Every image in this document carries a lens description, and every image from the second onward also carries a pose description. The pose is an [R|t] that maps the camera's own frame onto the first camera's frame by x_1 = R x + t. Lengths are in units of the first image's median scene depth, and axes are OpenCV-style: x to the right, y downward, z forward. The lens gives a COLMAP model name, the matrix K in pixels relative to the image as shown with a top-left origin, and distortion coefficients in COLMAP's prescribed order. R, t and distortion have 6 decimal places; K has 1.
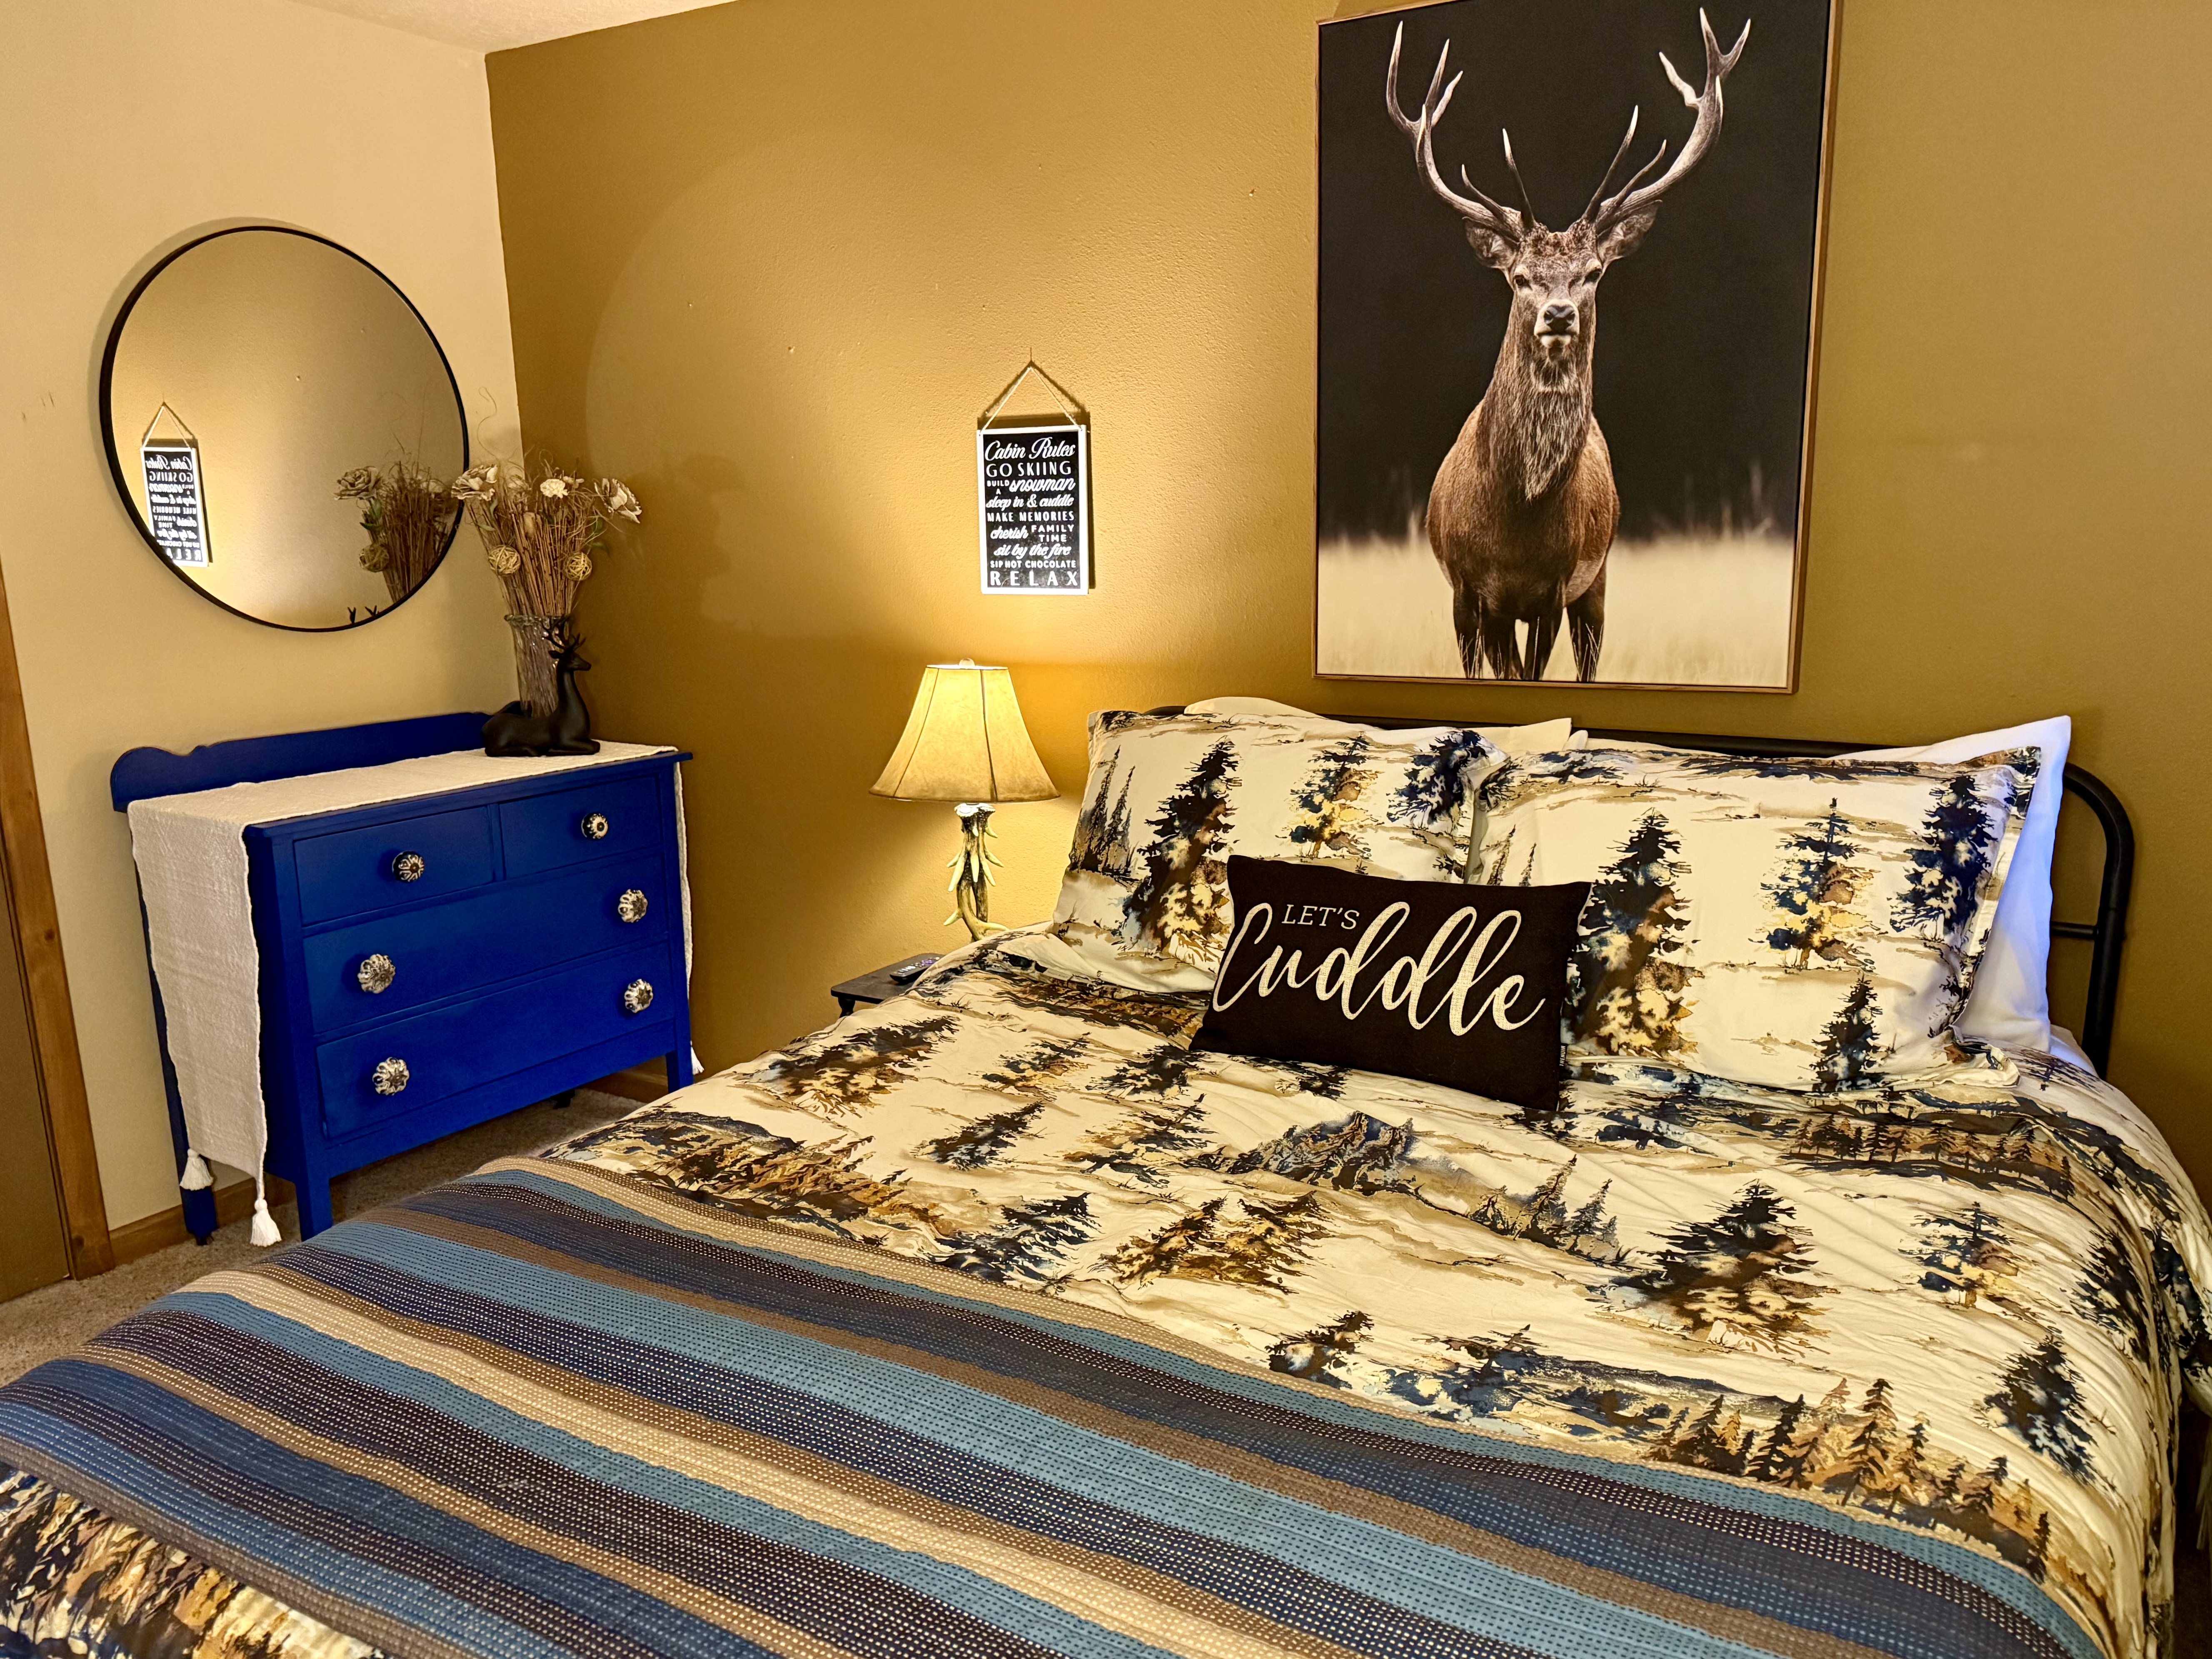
lens RADIAL K [[1672.0, 0, 1103.2], [0, 1672.0, 874.8], [0, 0, 1]] dist [0.169868, -0.306292]
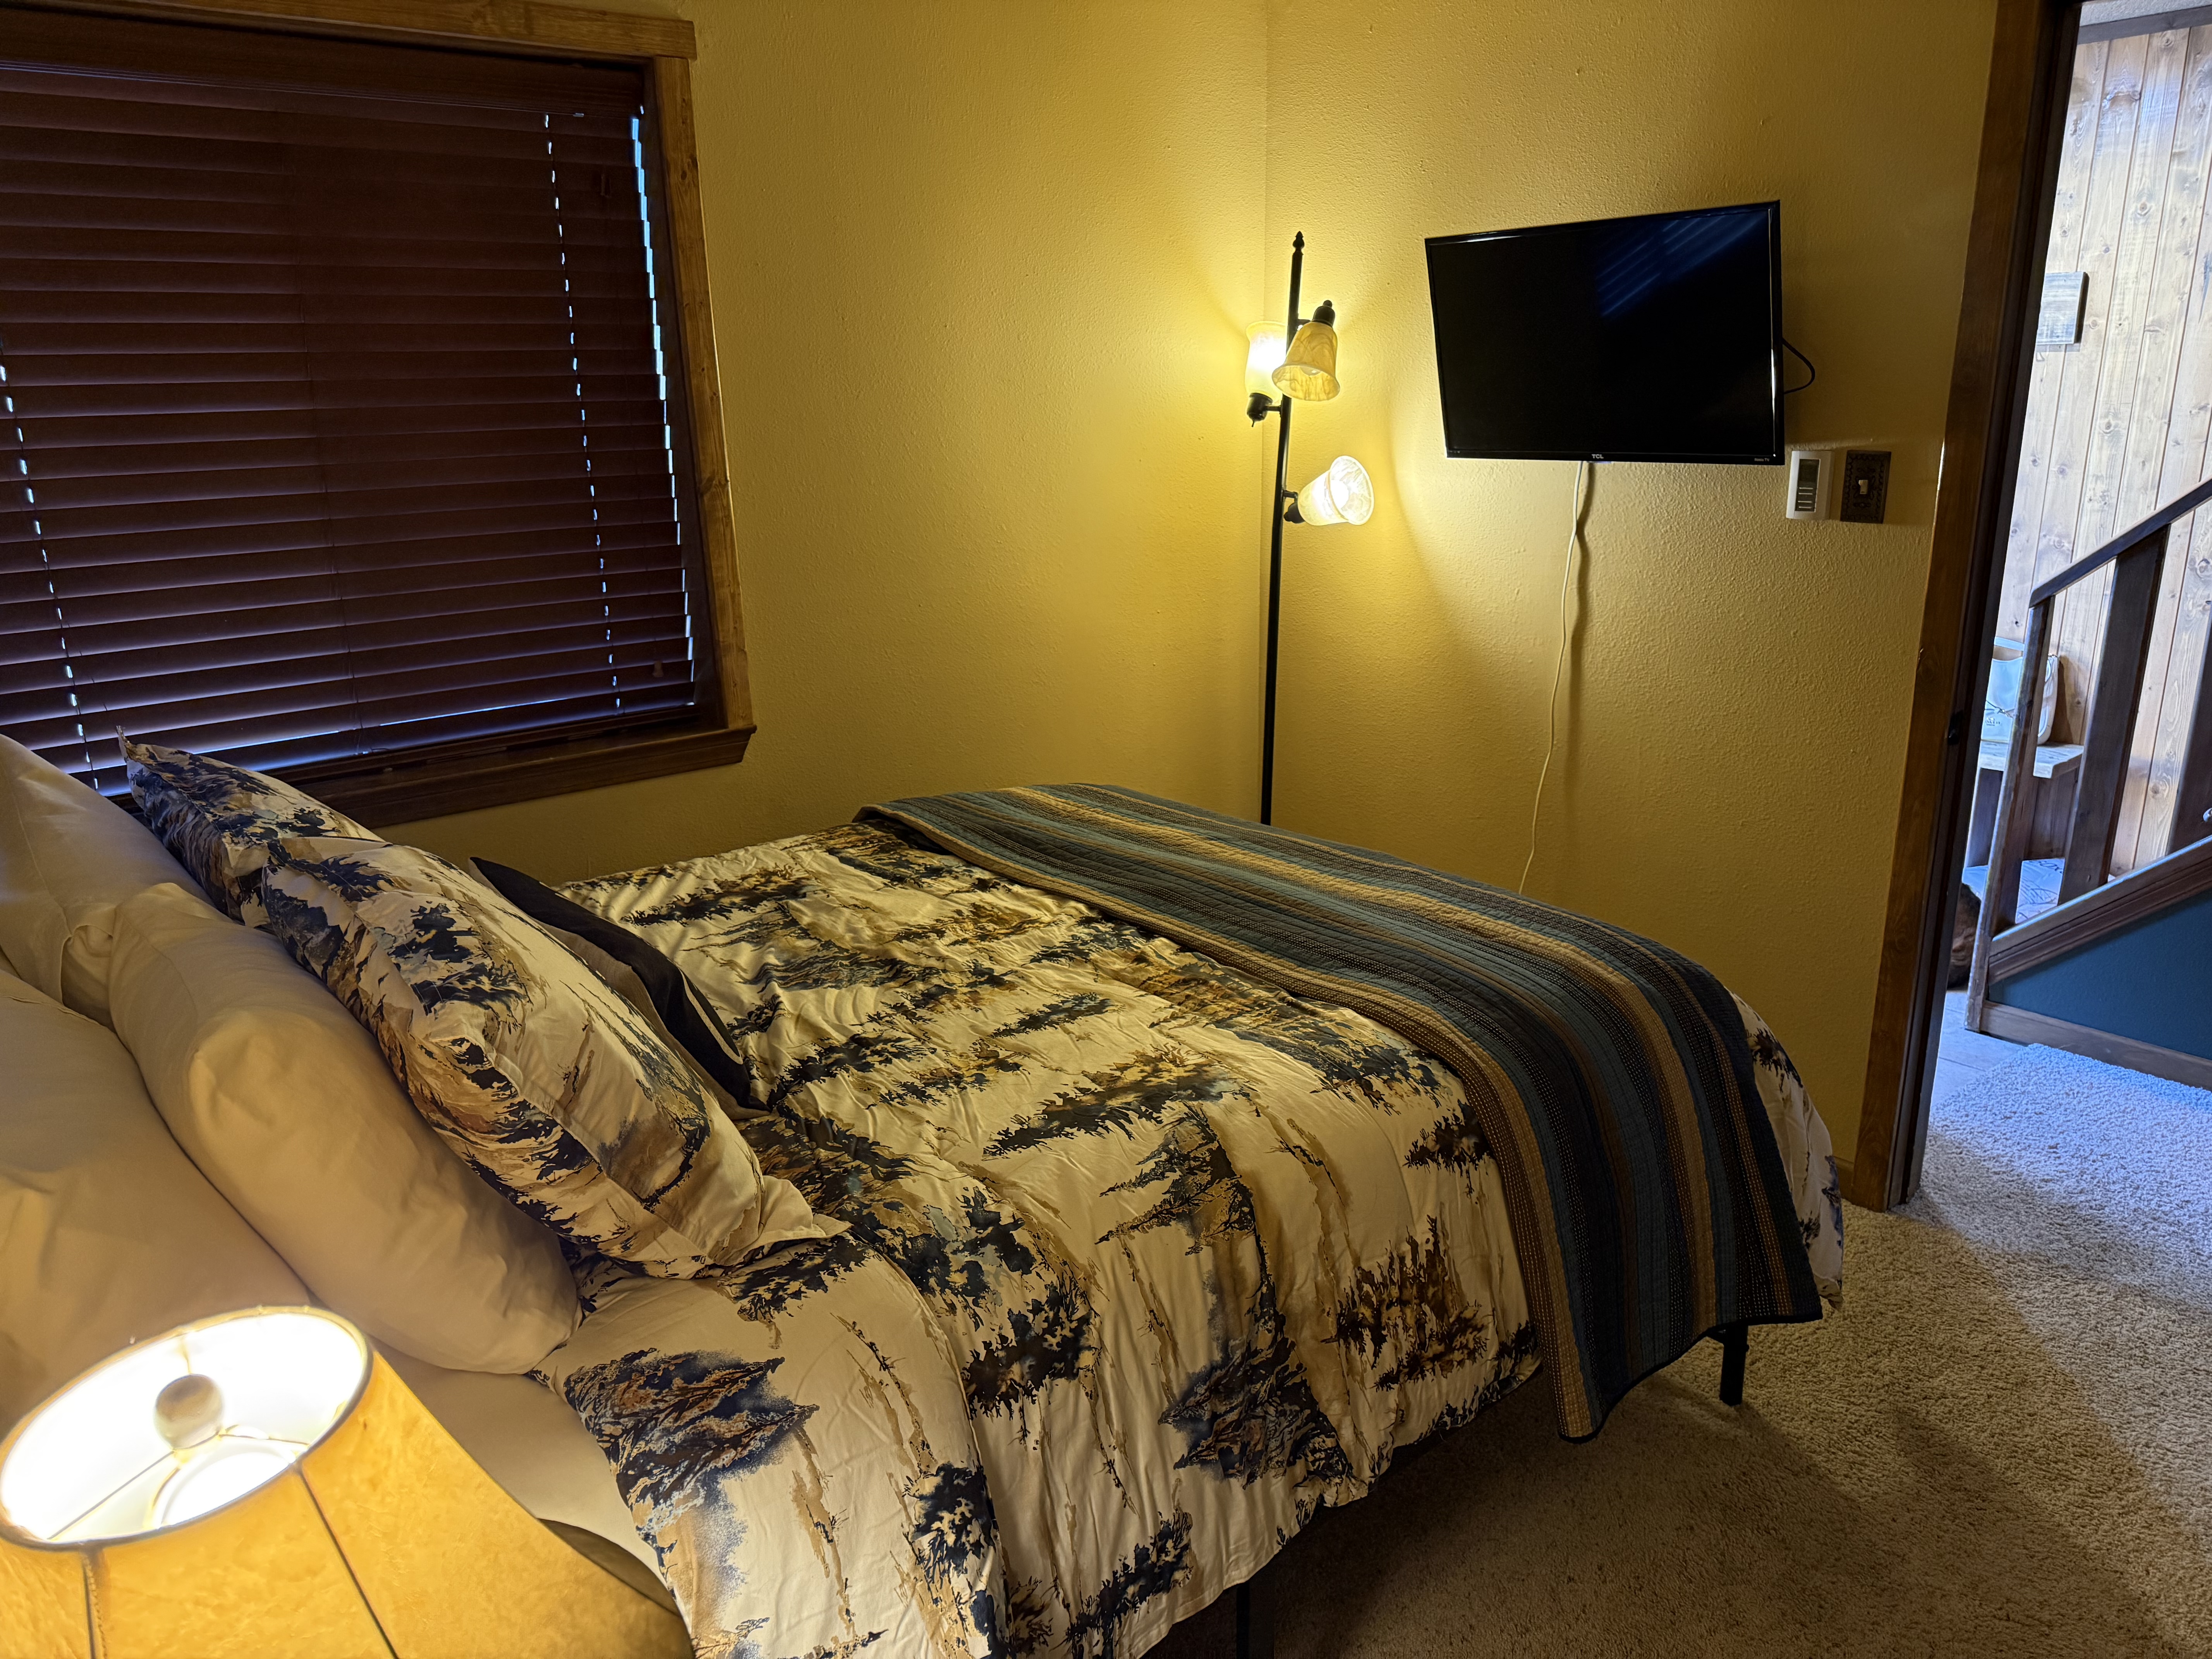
lens RADIAL K [[1521.7, 0, 1091.5], [0, 1521.7, 826.3], [0, 0, 1]] dist [0.167596, -0.145654]
pose [[-0.940403, -0.057188, 0.335219, -0.331566], [0.115136, 0.873995, 0.472098, -0.349680], [-0.319978, 0.482559, -0.815323, 1.340897]]
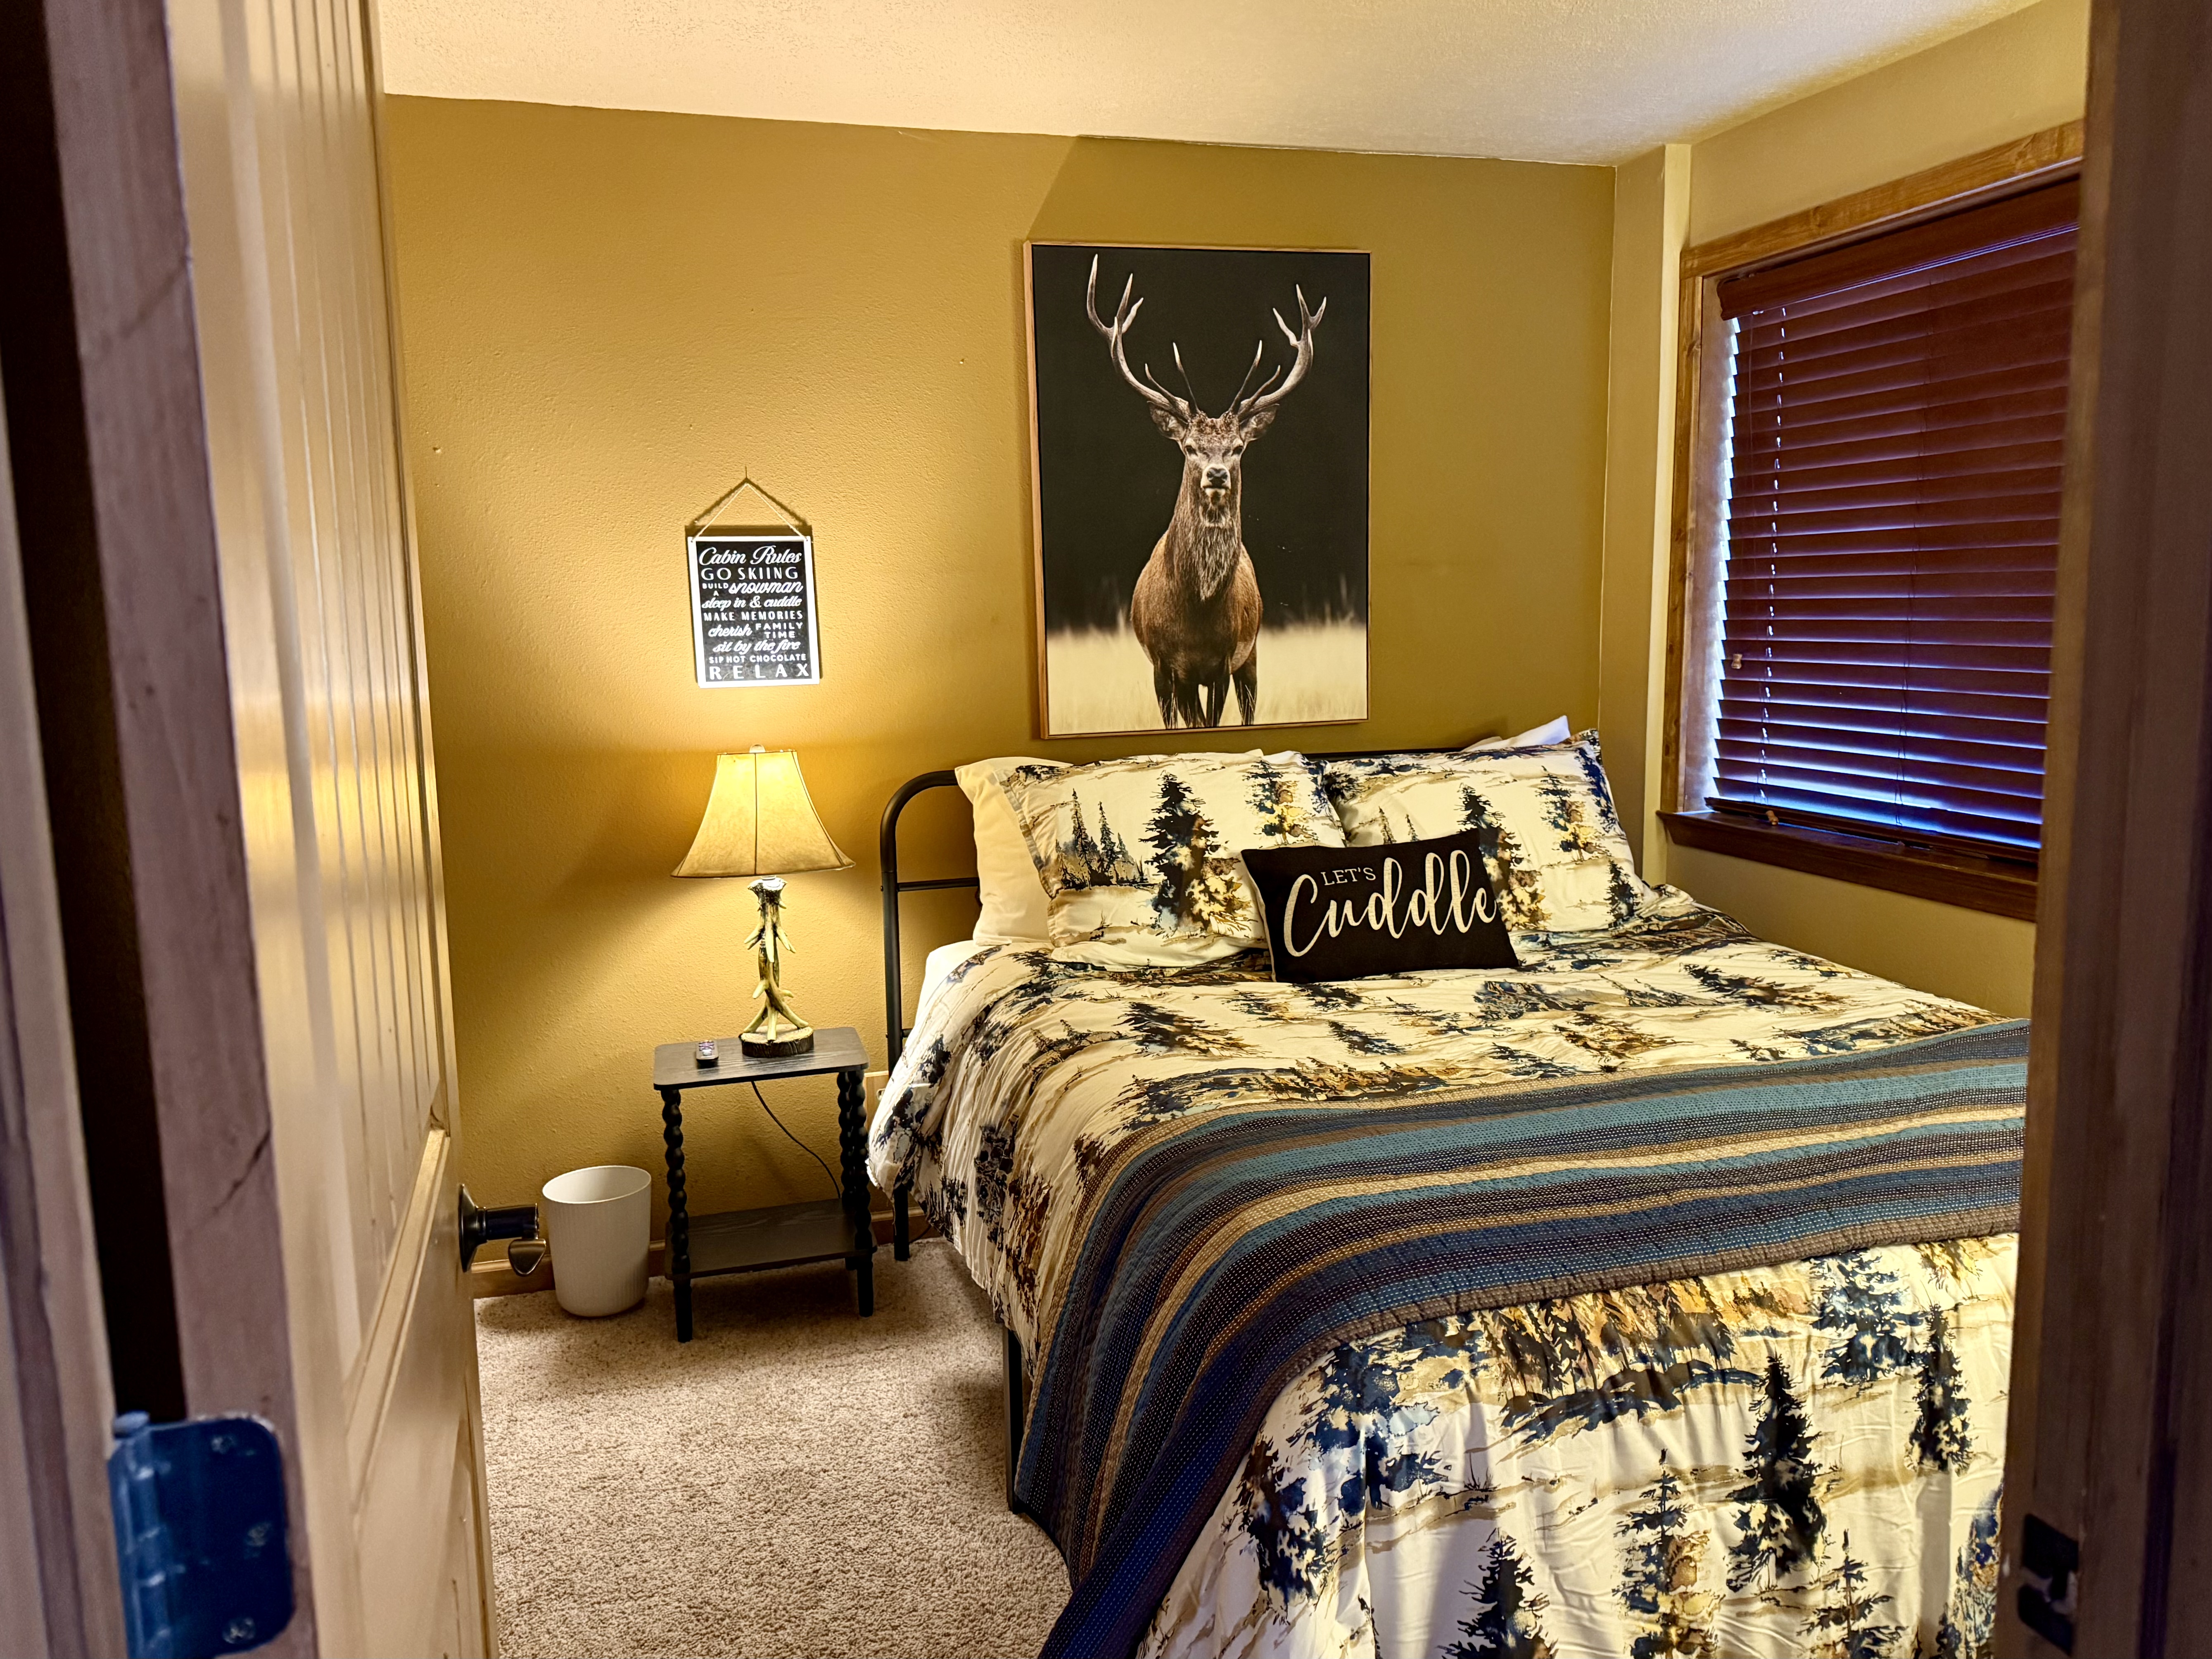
lens RADIAL K [[1640.2, 0, 1110.5], [0, 1640.2, 854.0], [0, 0, 1]] dist [0.155818, -0.292545]
pose [[0.676194, -0.107735, 0.728804, -0.865873], [0.171456, 0.985100, -0.013458, -0.007939], [-0.716494, 0.134058, 0.684590, 0.150895]]
